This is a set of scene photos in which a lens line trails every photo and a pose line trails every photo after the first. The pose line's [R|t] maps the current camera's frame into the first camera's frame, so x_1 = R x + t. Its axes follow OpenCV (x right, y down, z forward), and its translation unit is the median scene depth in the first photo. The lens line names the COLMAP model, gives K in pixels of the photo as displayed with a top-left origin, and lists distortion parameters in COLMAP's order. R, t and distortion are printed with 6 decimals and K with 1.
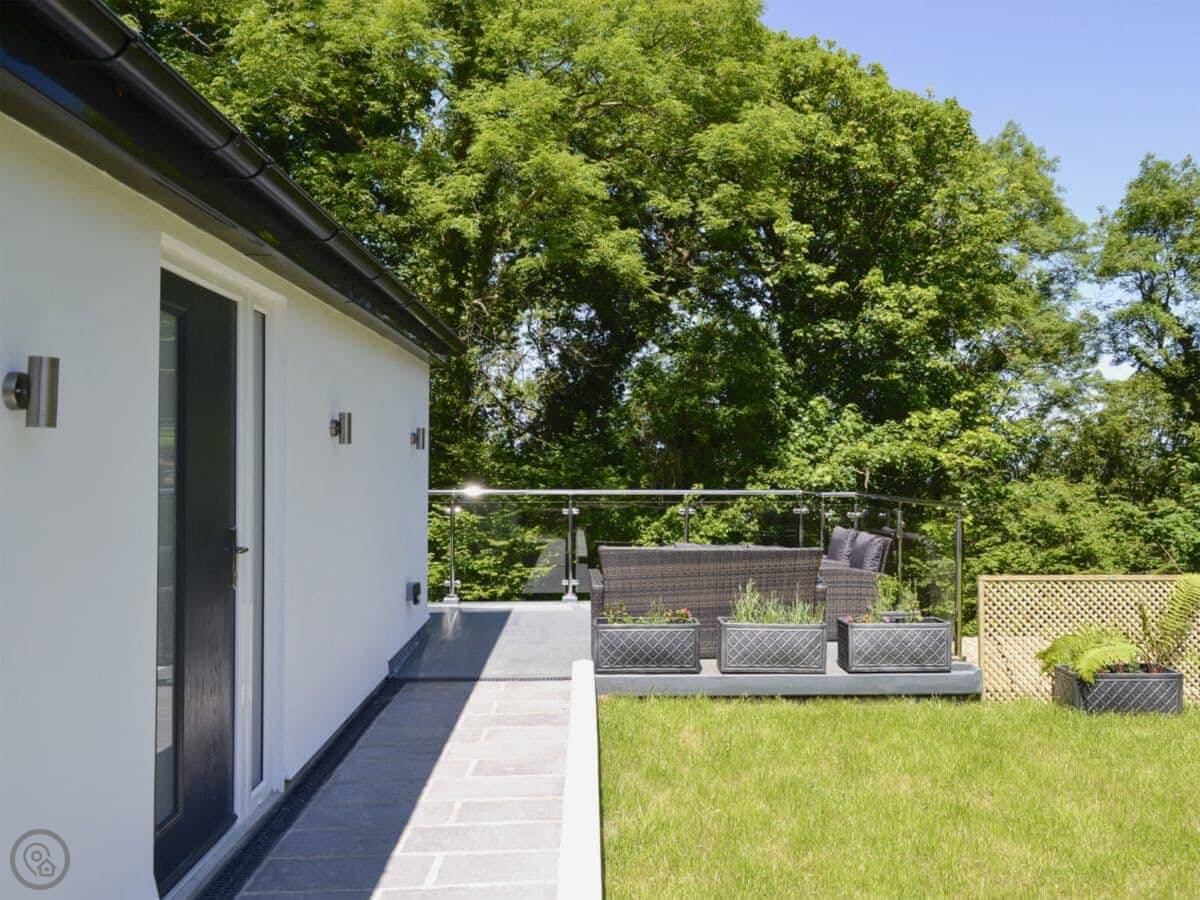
lens RADIAL K [[1107.1, 0, 666.3], [0, 1107.1, 451.0], [0, 0, 1]] dist [0.064564, -0.003282]
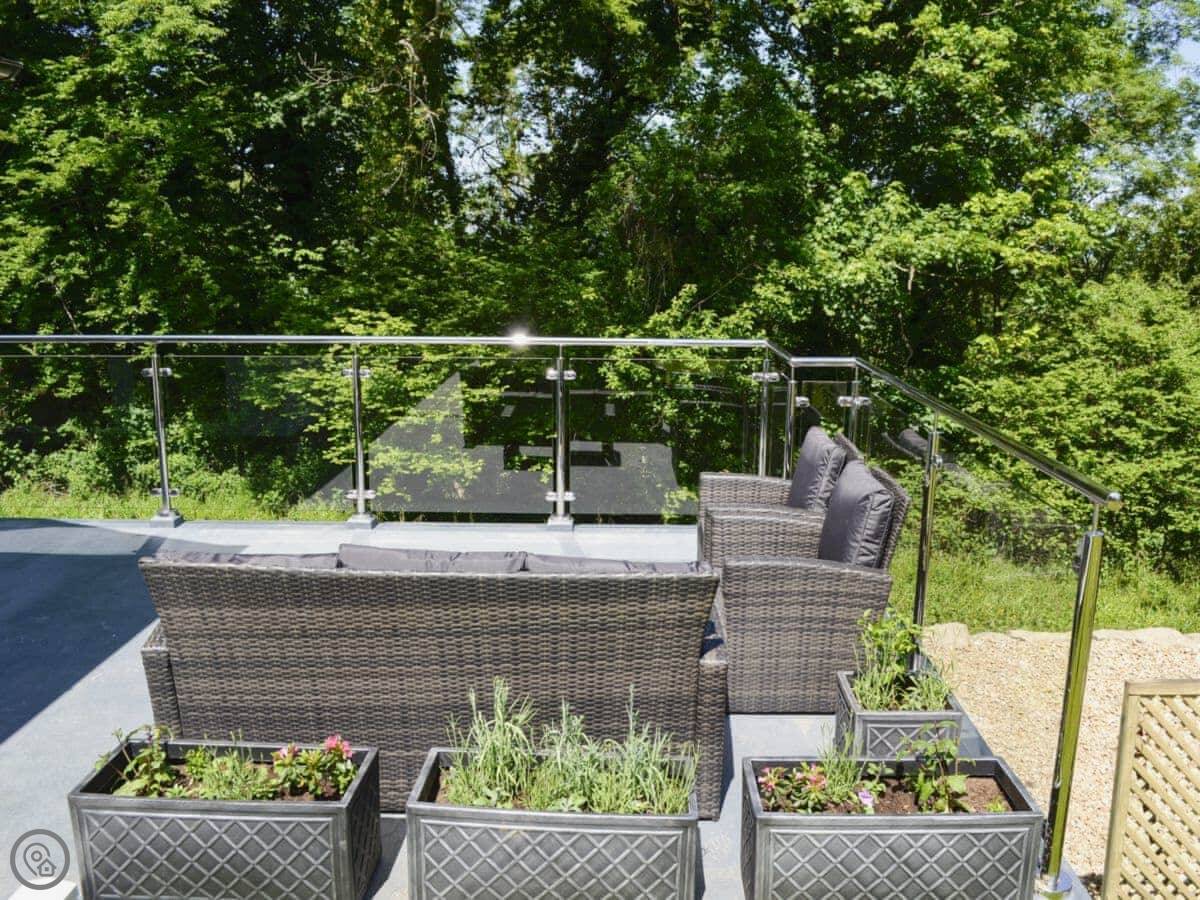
lens RADIAL K [[1104.7, 0, 640.6], [0, 1104.7, 448.8], [0, 0, 1]] dist [-0.093594, -0.000153]
pose [[0.997454, 0.021569, -0.067980, 0.042570], [-0.007861, 0.980613, 0.195797, -0.007060], [0.070885, -0.194764, 0.978285, 0.189186]]
